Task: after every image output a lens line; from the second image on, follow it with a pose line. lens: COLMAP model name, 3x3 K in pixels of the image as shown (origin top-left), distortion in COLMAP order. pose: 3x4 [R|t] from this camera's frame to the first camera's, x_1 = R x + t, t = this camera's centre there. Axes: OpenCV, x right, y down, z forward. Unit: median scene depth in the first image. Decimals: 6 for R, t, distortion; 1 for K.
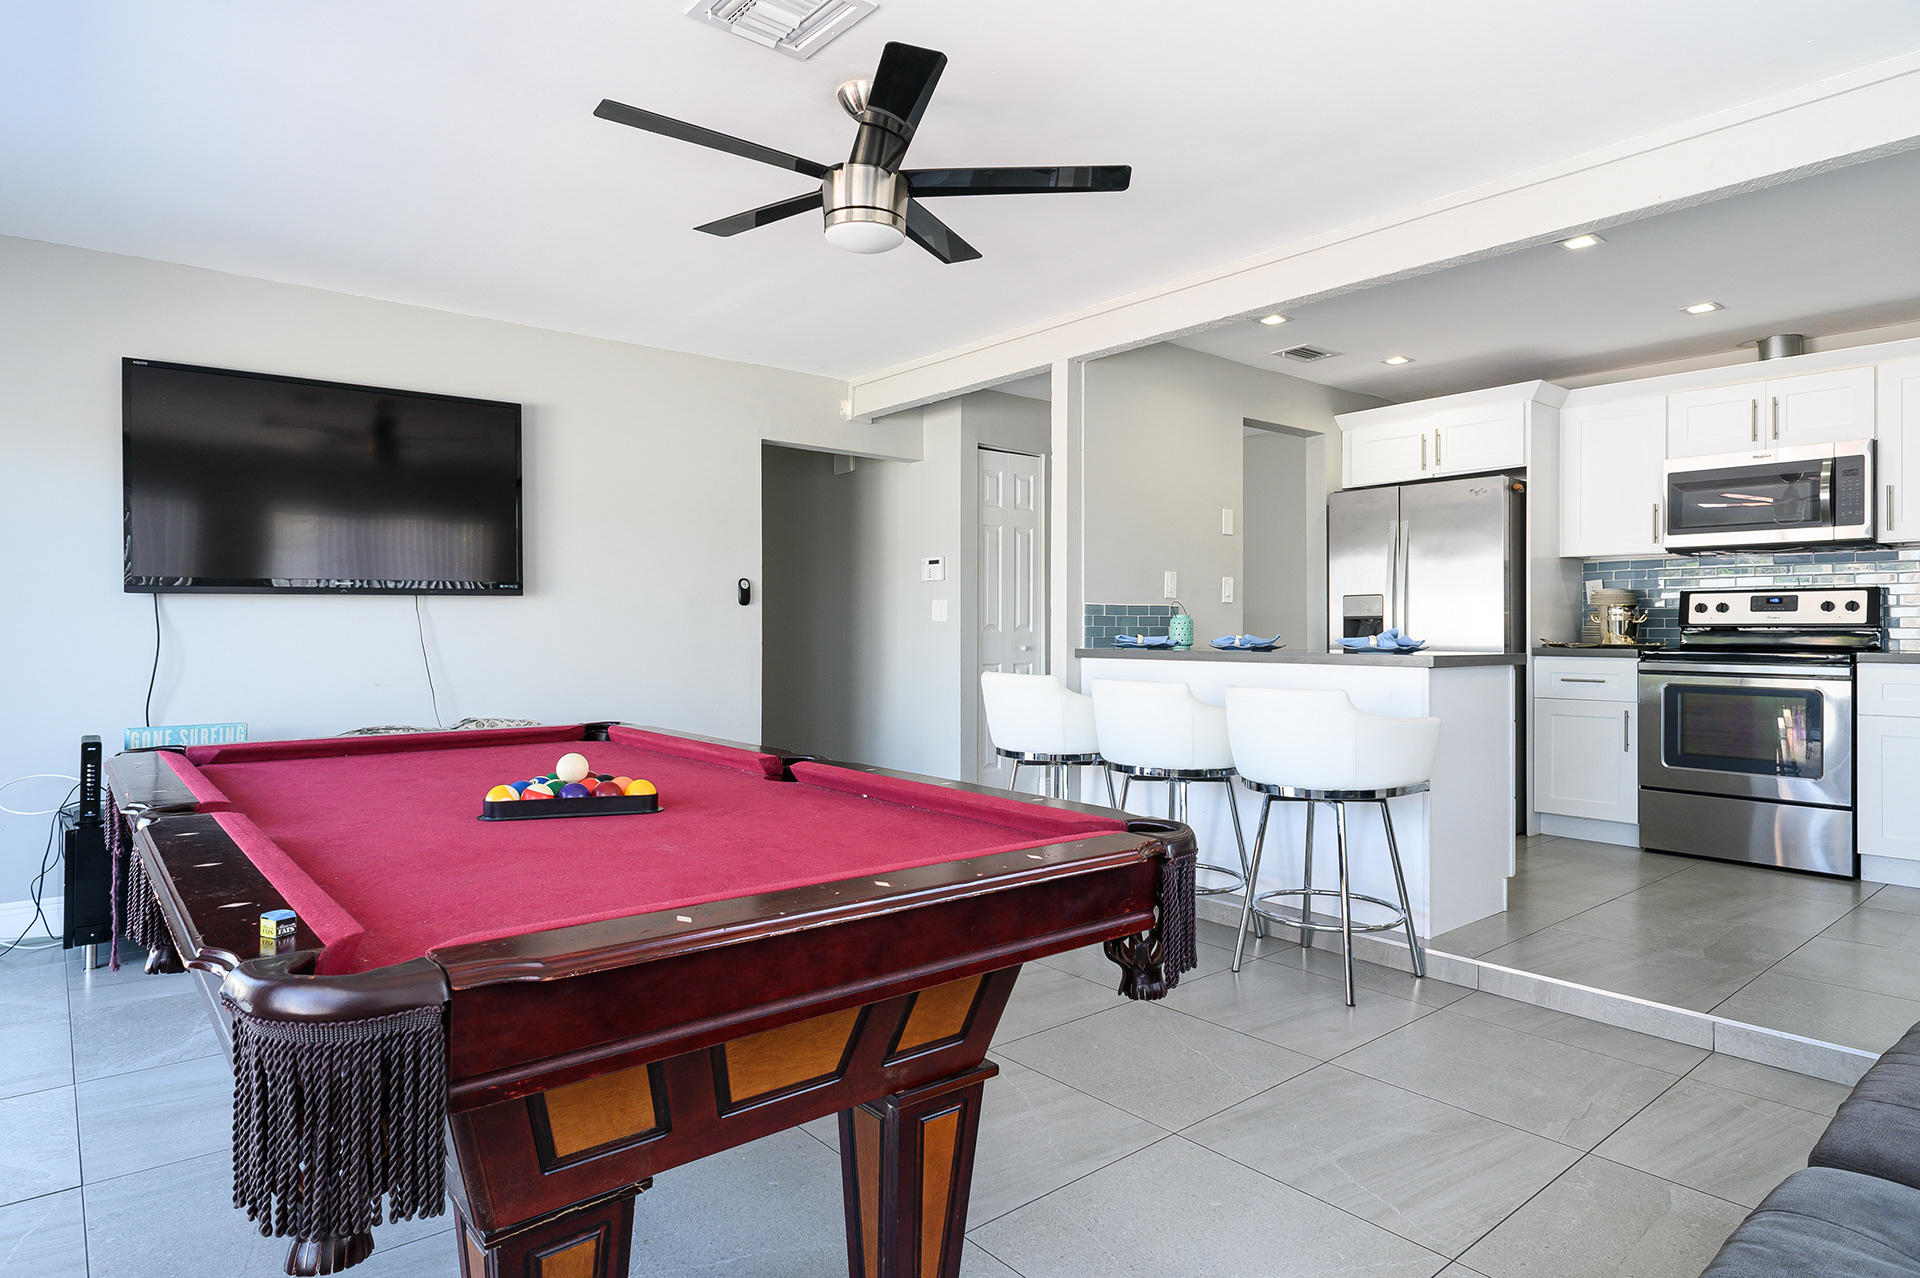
lens RADIAL K [[1075.7, 0, 954.4], [0, 1075.7, 629.8], [0, 0, 1]] dist [0.000274, -0.001082]
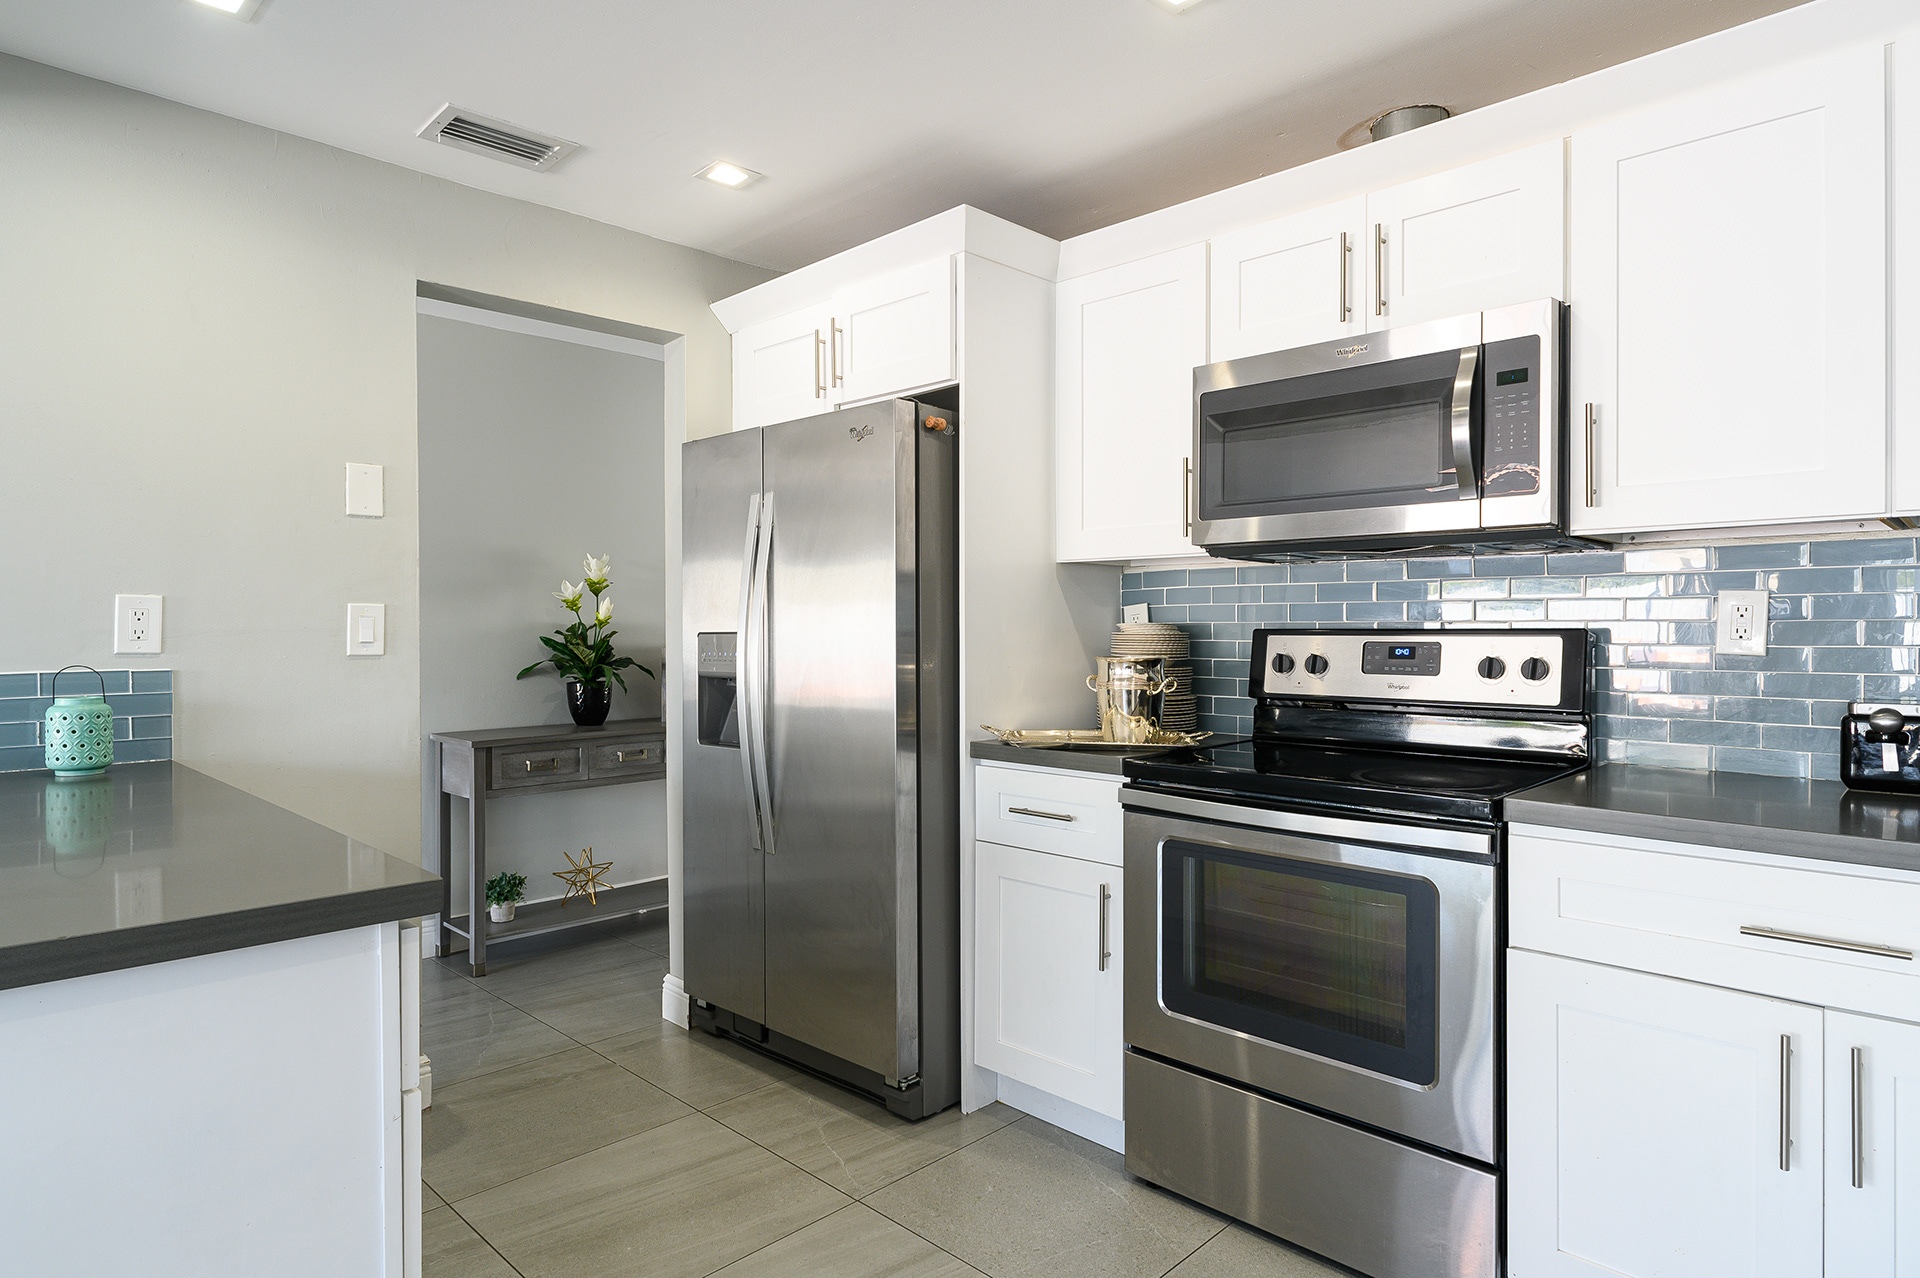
lens RADIAL K [[1075.7, 0, 954.4], [0, 1075.7, 629.8], [0, 0, 1]] dist [0.000274, -0.001082]
pose [[0.995611, -0.003674, 0.093516, 0.521419], [0.003537, 0.999992, 0.001627, -0.039917], [-0.093522, -0.001289, 0.995616, 0.536670]]
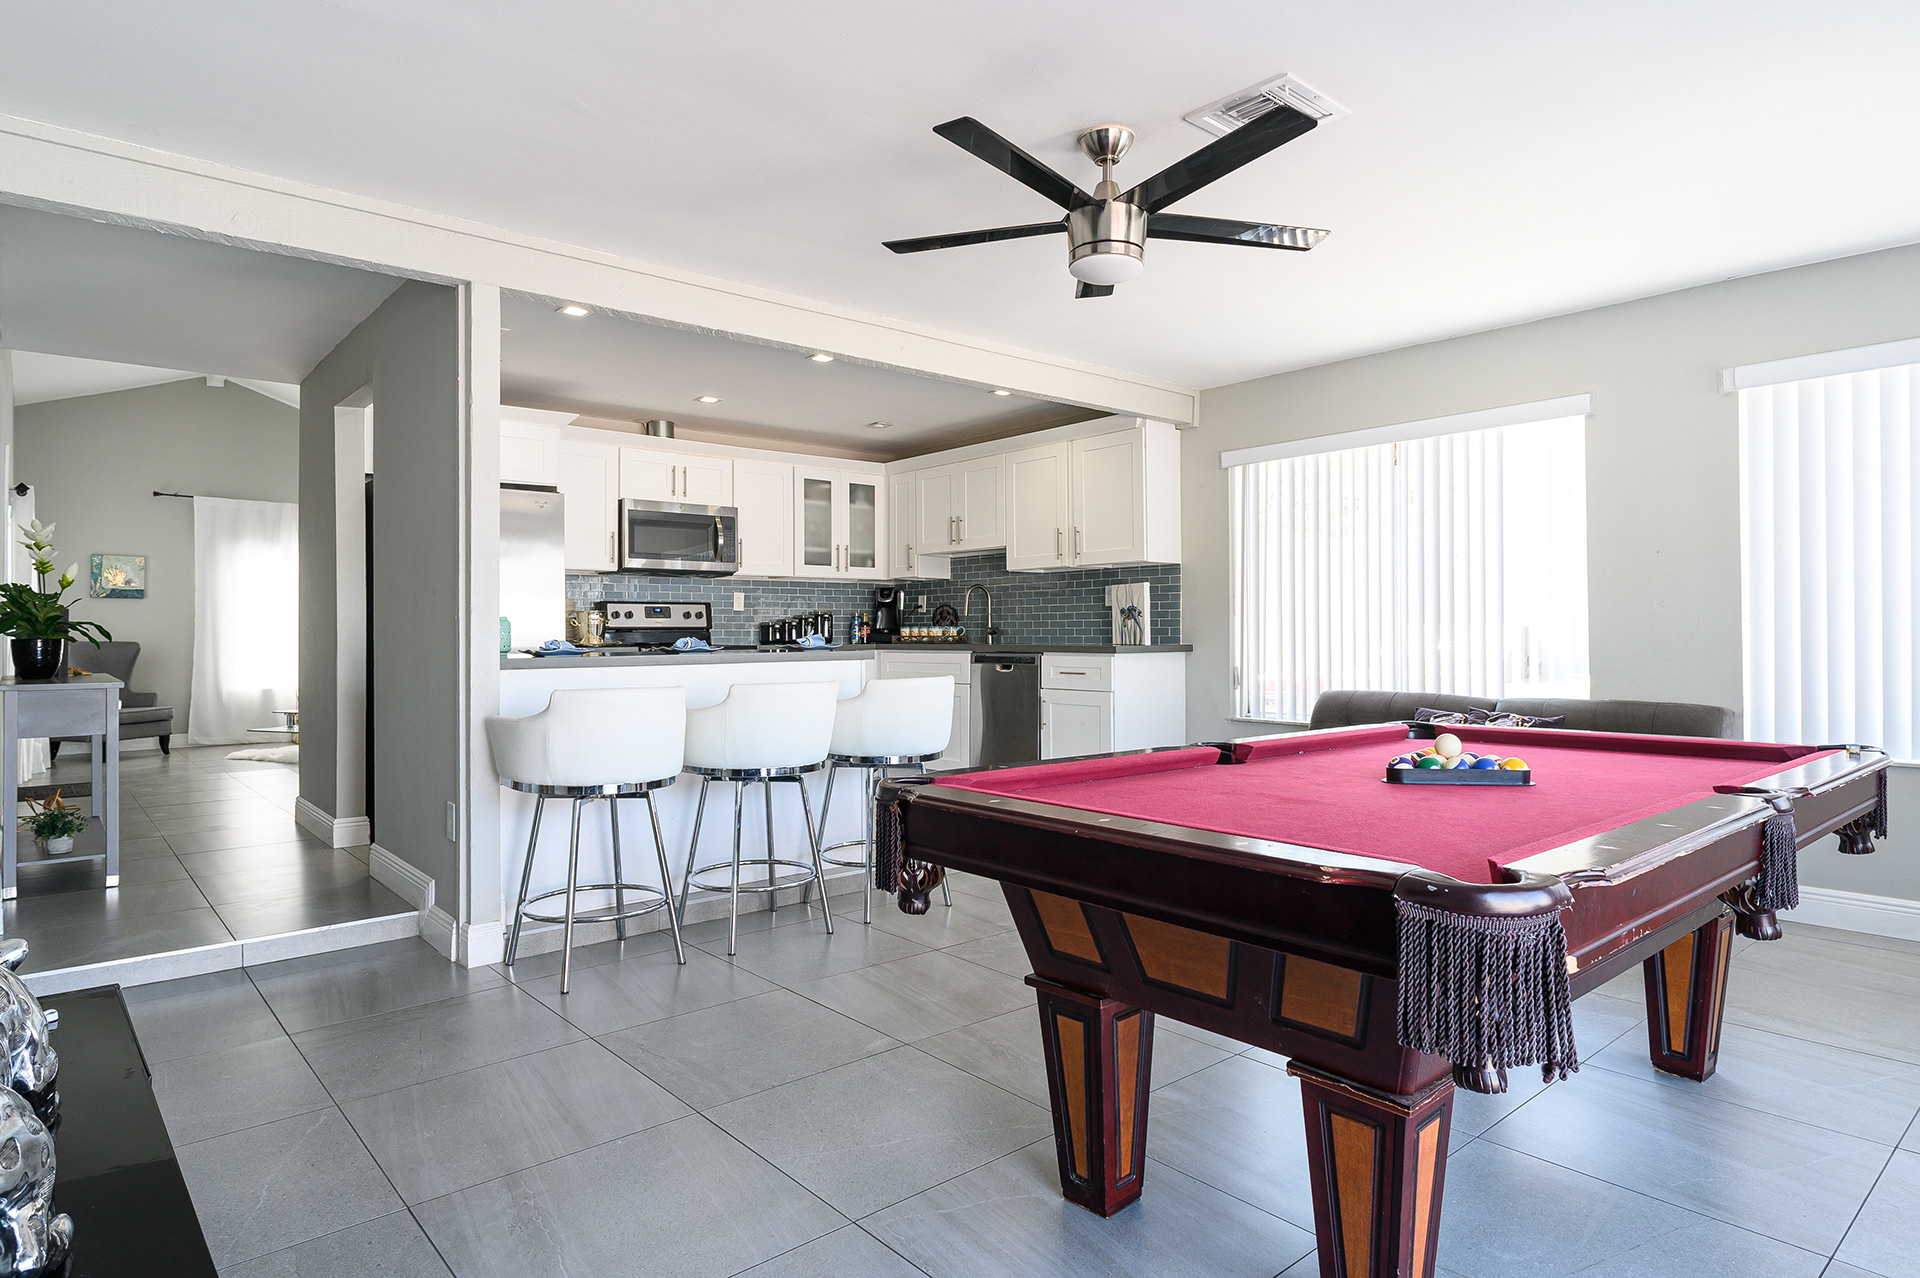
lens RADIAL K [[1085.7, 0, 948.2], [0, 1085.7, 602.8], [0, 0, 1]] dist [-0.001815, -0.001166]
pose [[-0.005224, 0.023649, 0.999707, -0.645391], [0.005743, 0.999705, -0.023619, -0.001828], [-0.999970, 0.005618, -0.005359, 0.647217]]
